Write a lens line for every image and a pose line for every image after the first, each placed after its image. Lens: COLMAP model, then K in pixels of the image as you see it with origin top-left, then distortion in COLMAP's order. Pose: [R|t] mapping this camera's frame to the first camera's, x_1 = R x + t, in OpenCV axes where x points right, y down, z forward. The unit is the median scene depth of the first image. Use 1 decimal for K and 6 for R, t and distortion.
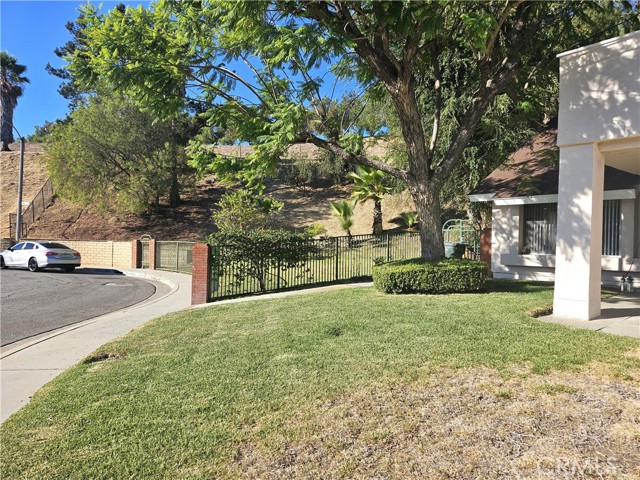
lens RADIAL K [[420.0, 0, 311.6], [0, 420.0, 242.9], [0, 0, 1]] dist [0.033226, -0.027970]
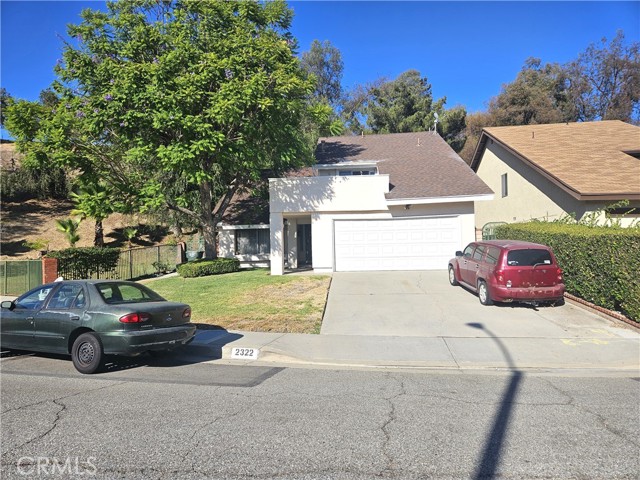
lens RADIAL K [[420.0, 0, 320.2], [0, 420.0, 243.7], [0, 0, 1]] dist [0.033226, -0.027970]
pose [[0.693315, -0.022960, 0.720269, -0.336062], [0.037441, 0.999290, -0.004185, -0.002466], [-0.719661, 0.029869, 0.693682, -0.323560]]
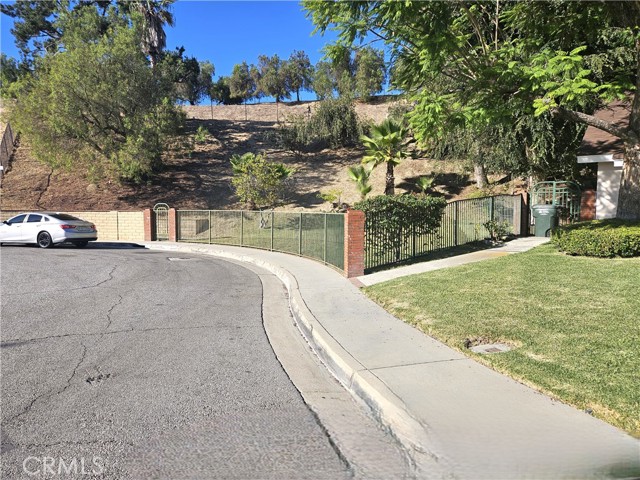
lens RADIAL K [[420.0, 0, 309.6], [0, 420.0, 245.5], [0, 0, 1]] dist [0.033226, -0.027970]
pose [[0.983754, -0.031877, 0.176667, -0.266595], [0.017106, 0.996276, 0.084510, -0.000147], [-0.178703, -0.080115, 0.980636, 0.067434]]
